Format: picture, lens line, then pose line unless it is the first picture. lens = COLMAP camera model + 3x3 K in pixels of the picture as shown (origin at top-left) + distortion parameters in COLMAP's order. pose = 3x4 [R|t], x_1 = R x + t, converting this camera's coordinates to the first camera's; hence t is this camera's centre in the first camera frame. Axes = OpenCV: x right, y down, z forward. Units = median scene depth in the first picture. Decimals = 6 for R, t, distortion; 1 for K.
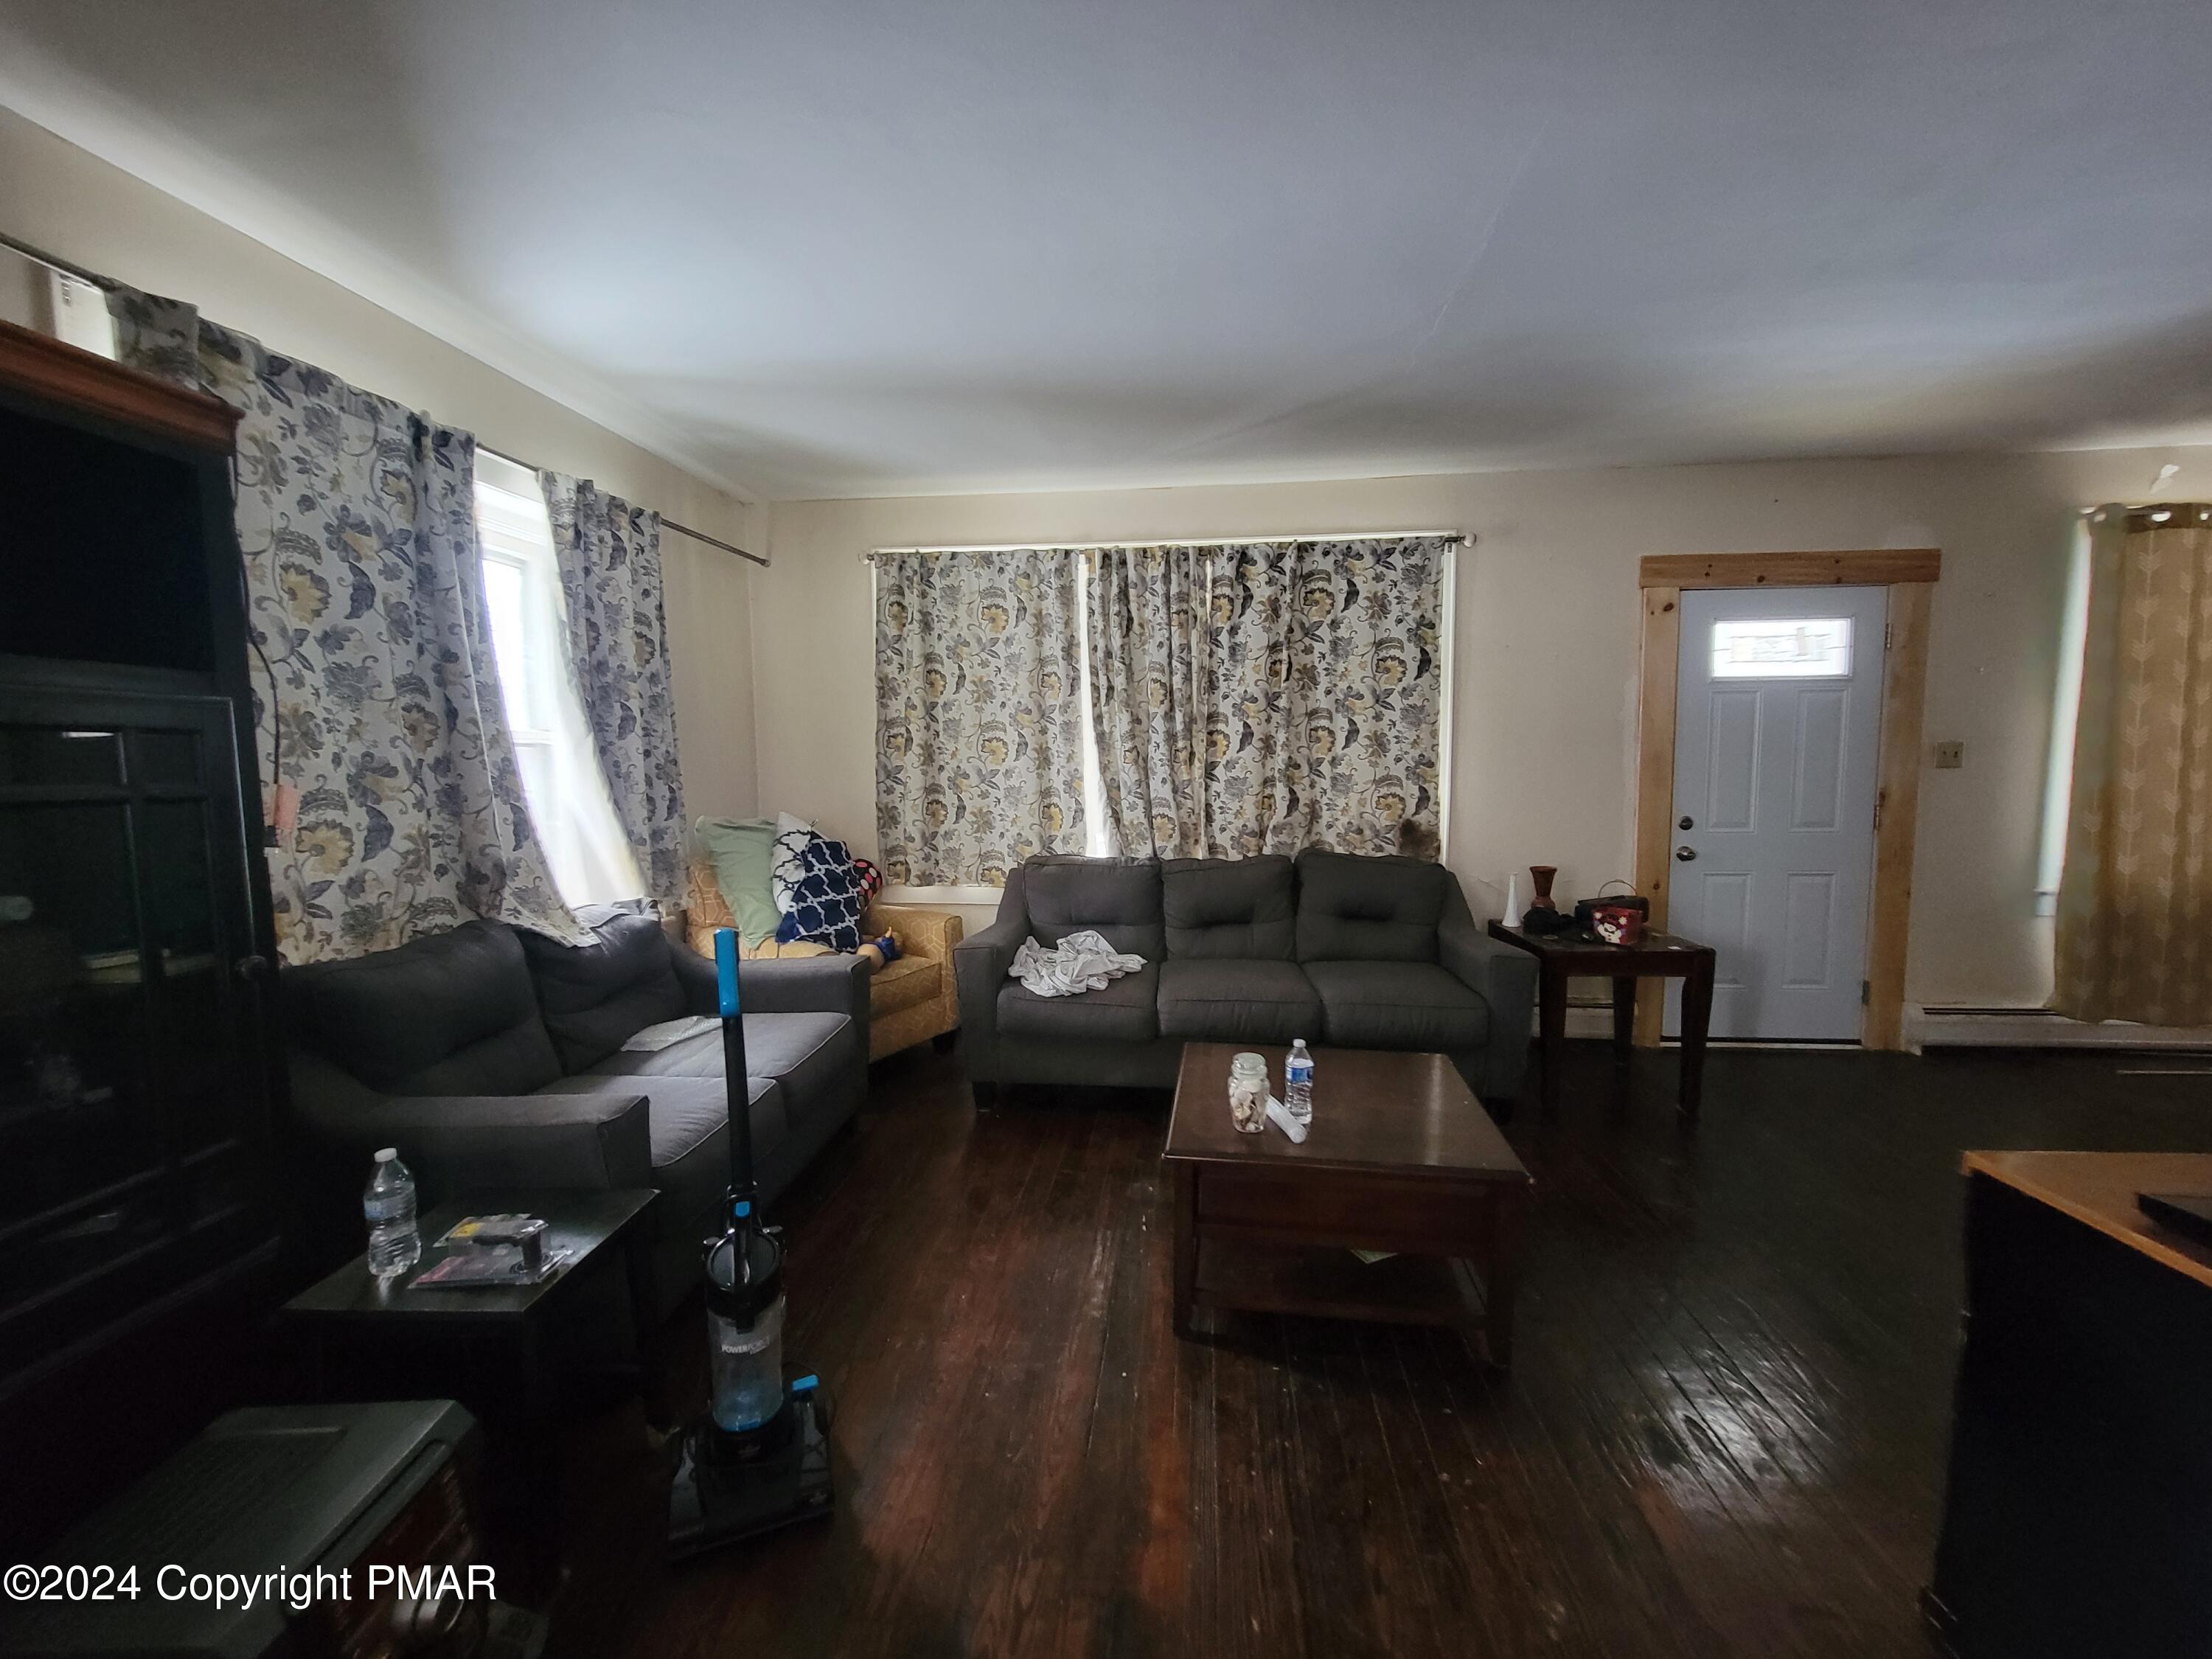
lens RADIAL K [[897.1, 0, 1108.8], [0, 897.1, 825.7], [0, 0, 1]] dist [-0.010482, 0.004245]
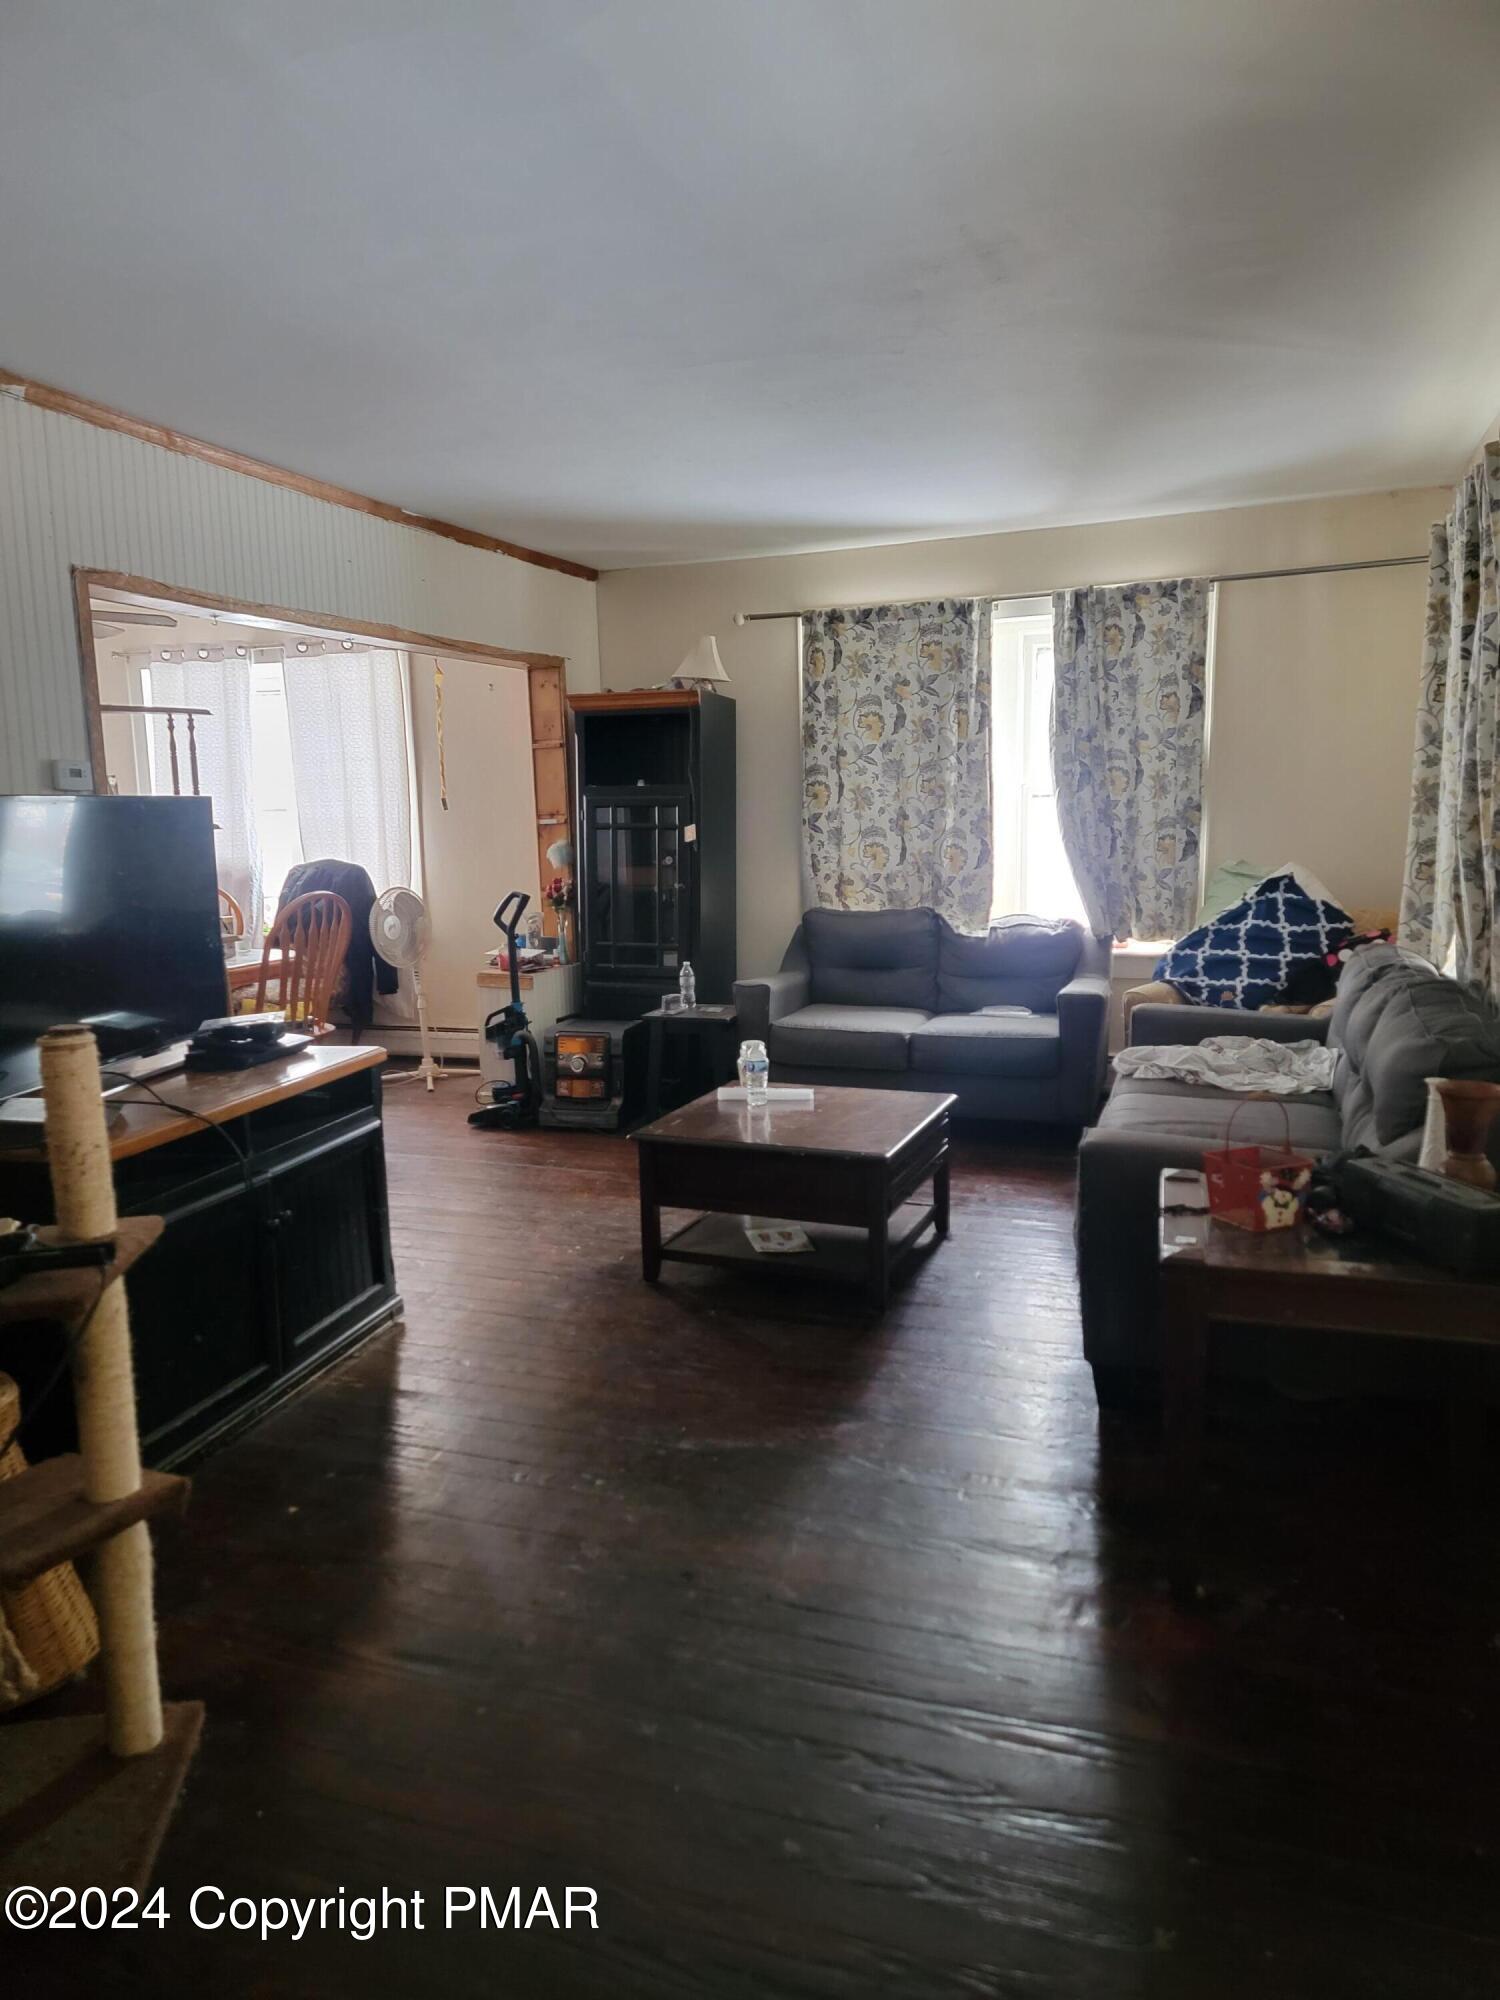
lens RADIAL K [[1392.2, 0, 749.2], [0, 1392.2, 1066.5], [0, 0, 1]] dist [0.069805, -0.000821]
pose [[-0.247531, 0.176737, -0.952624, 1.567532], [-0.059087, 0.978638, 0.196916, -0.078630], [0.967077, 0.105031, -0.231800, 1.054923]]
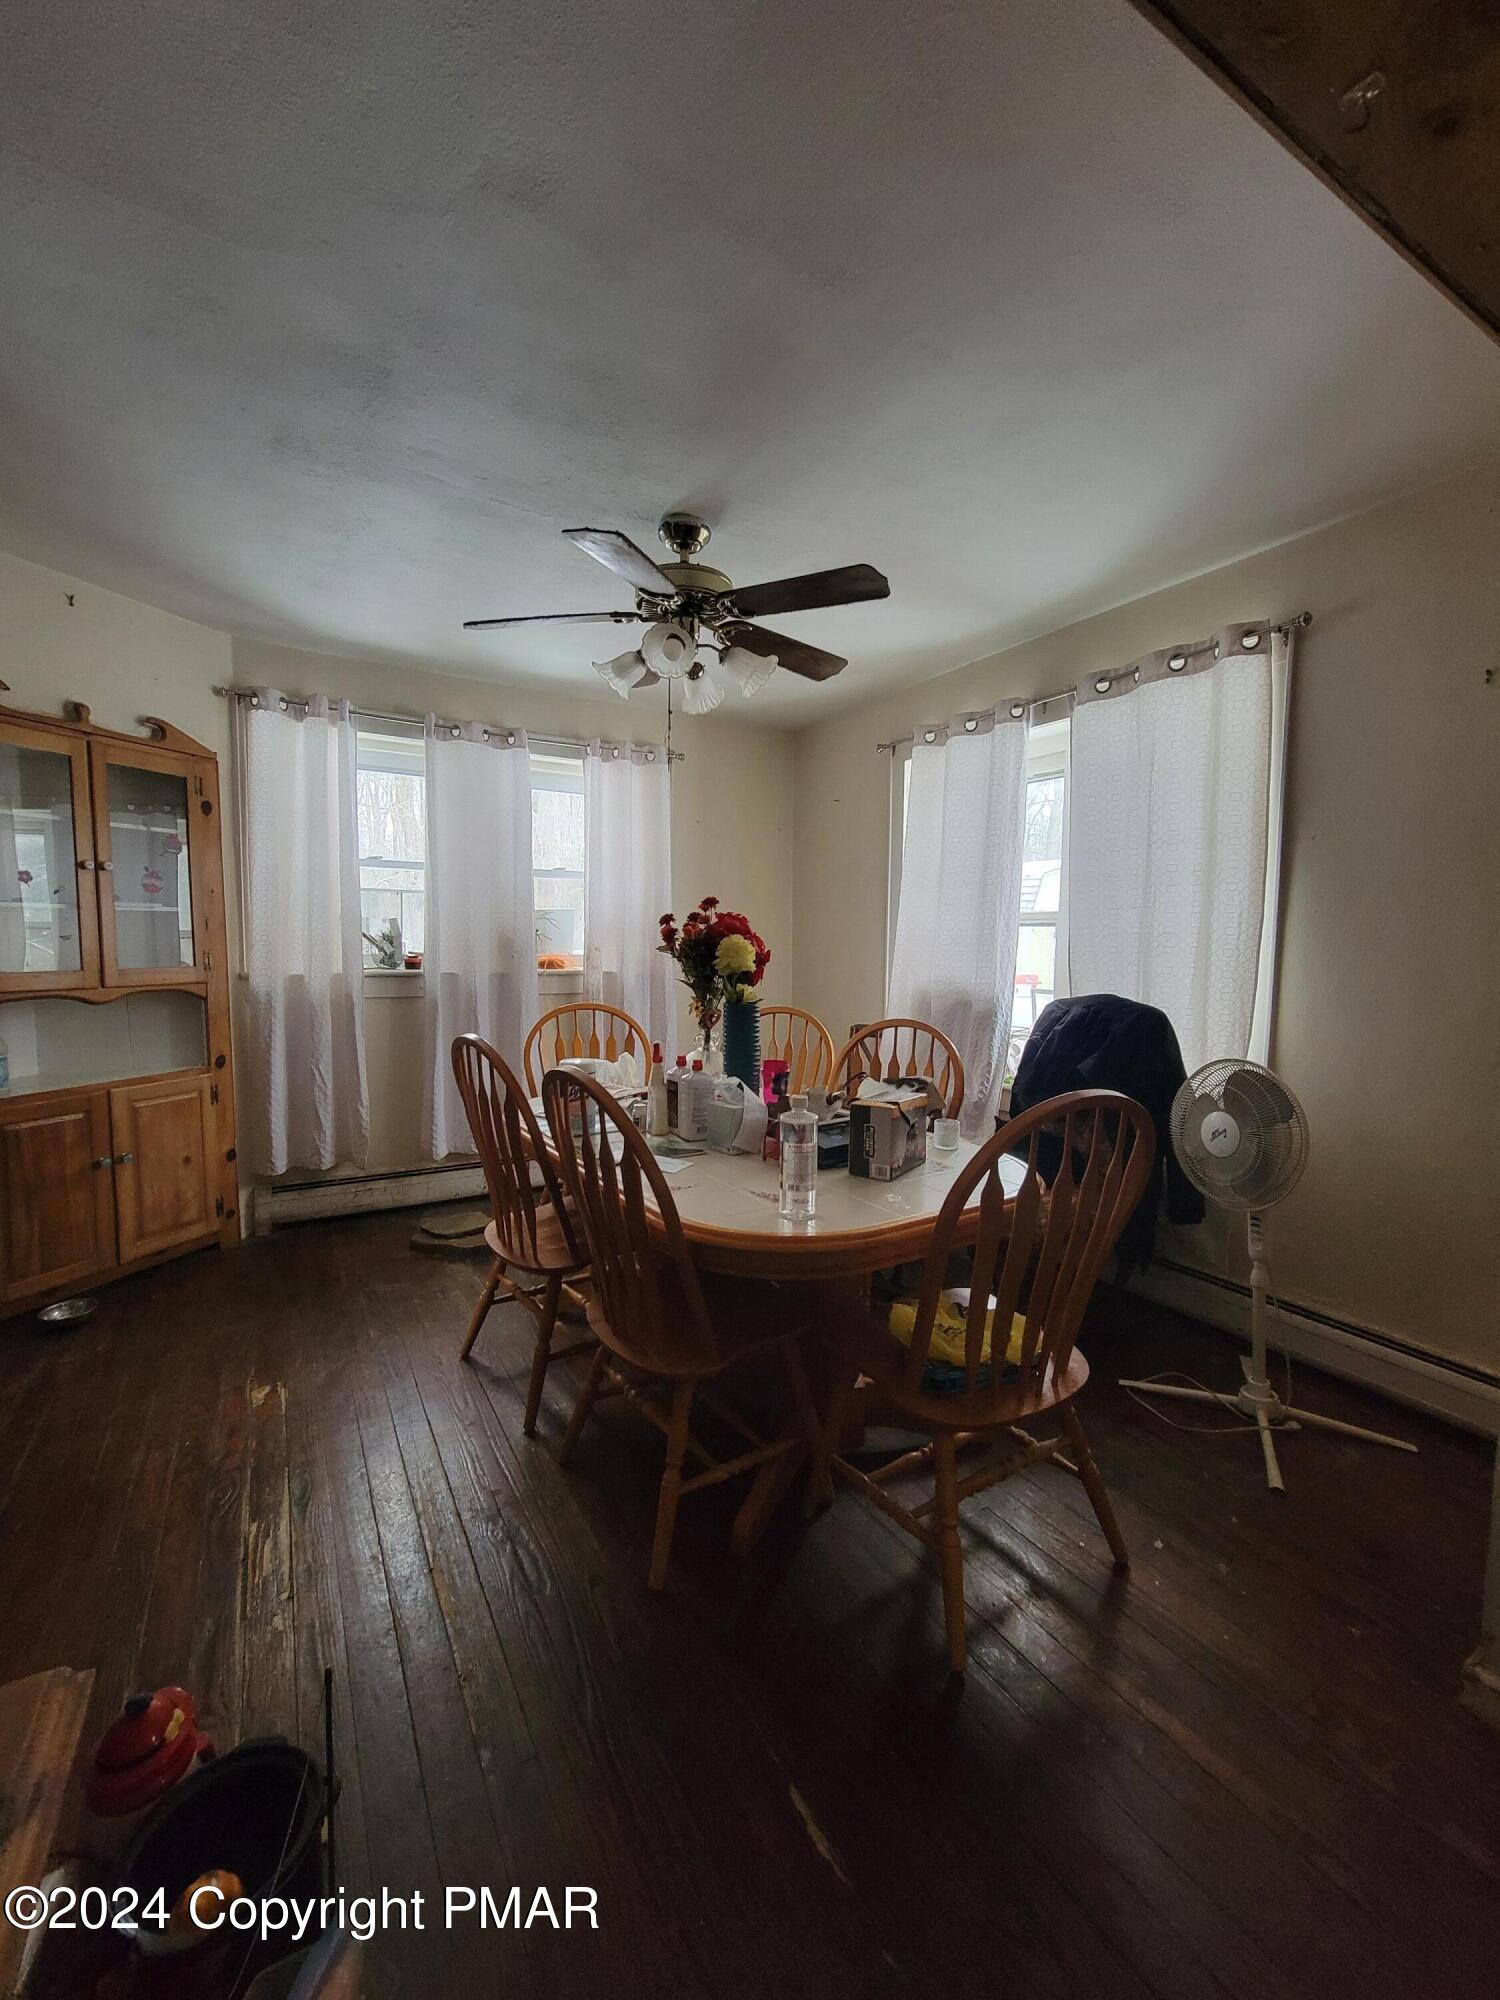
lens RADIAL K [[811.1, 0, 751.7], [0, 811.1, 999.1], [0, 0, 1]] dist [-0.010482, 0.004245]
pose [[-0.806038, 0.045129, -0.590141, 0.198122], [-0.048333, 0.988740, 0.141626, -0.011956], [0.589887, 0.142680, -0.794780, 0.219118]]
